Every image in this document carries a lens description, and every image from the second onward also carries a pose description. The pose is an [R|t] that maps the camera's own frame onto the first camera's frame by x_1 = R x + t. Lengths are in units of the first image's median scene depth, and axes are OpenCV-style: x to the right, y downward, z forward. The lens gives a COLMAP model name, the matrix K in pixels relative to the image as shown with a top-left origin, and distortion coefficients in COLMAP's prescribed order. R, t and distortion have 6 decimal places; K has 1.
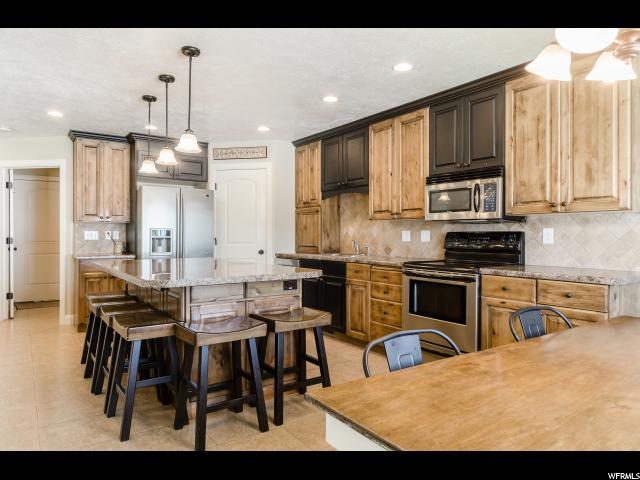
lens RADIAL K [[434.6, 0, 320.0], [0, 434.6, 240.0], [0, 0, 1]] dist [0.002195, 0.000436]
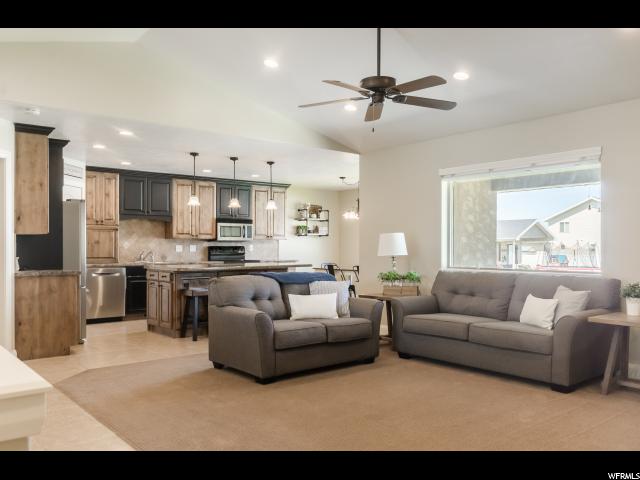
lens RADIAL K [[525.8, 0, 320.0], [0, 525.8, 240.0], [0, 0, 1]] dist [-0.033997, -0.004088]
pose [[-0.082201, 0.013887, 0.996519, -1.971875], [0.015616, 0.999798, -0.012644, -0.008547], [-0.996493, 0.014522, -0.082401, 0.670108]]
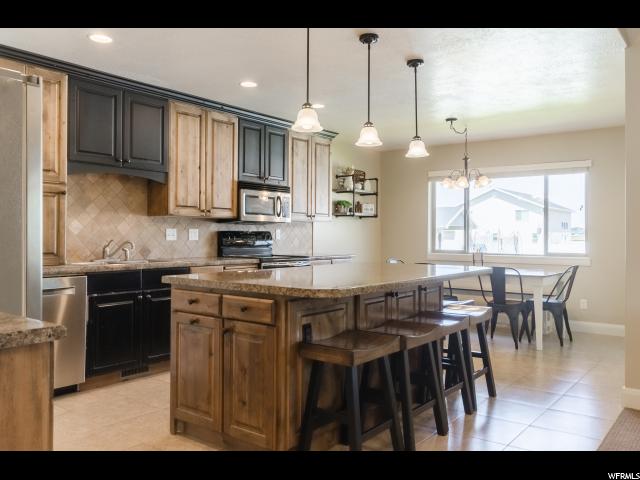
lens RADIAL K [[525.8, 0, 320.0], [0, 525.8, 240.0], [0, 0, 1]] dist [-0.033997, -0.004088]
pose [[-0.291451, -0.012538, 0.956504, -0.987738], [0.005732, 0.999873, 0.014853, -0.013144], [-0.956569, 0.009812, -0.291342, 1.091594]]
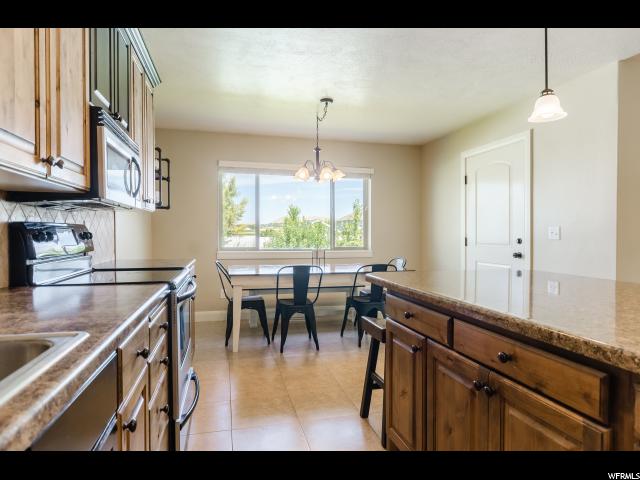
lens RADIAL K [[393.6, 0, 320.0], [0, 393.6, 240.0], [0, 0, 1]] dist [-0.004455, -0.000934]
pose [[-0.939553, -0.009861, 0.342262, -0.113943], [-0.002062, 0.999730, 0.023142, -0.010205], [-0.342398, 0.021038, -0.939320, 1.200957]]
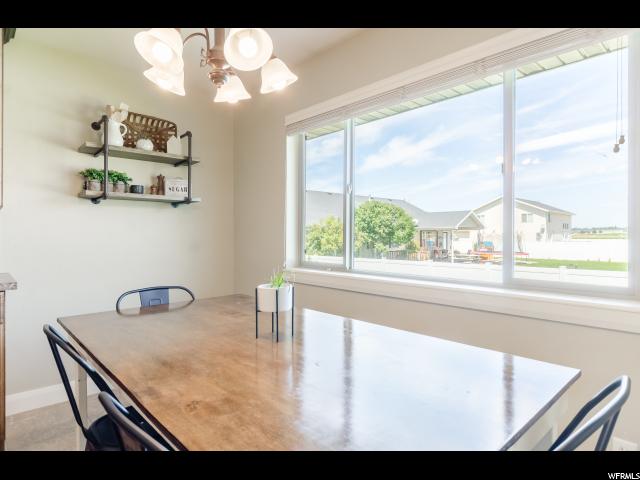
lens RADIAL K [[372.1, 0, 320.0], [0, 372.1, 240.0], [0, 0, 1]] dist [-0.001211, -0.000379]
pose [[-0.150003, -0.017059, 0.988538, -0.105357], [0.008974, 0.999786, 0.018614, -0.003966], [-0.988645, 0.011663, -0.149818, 0.286706]]
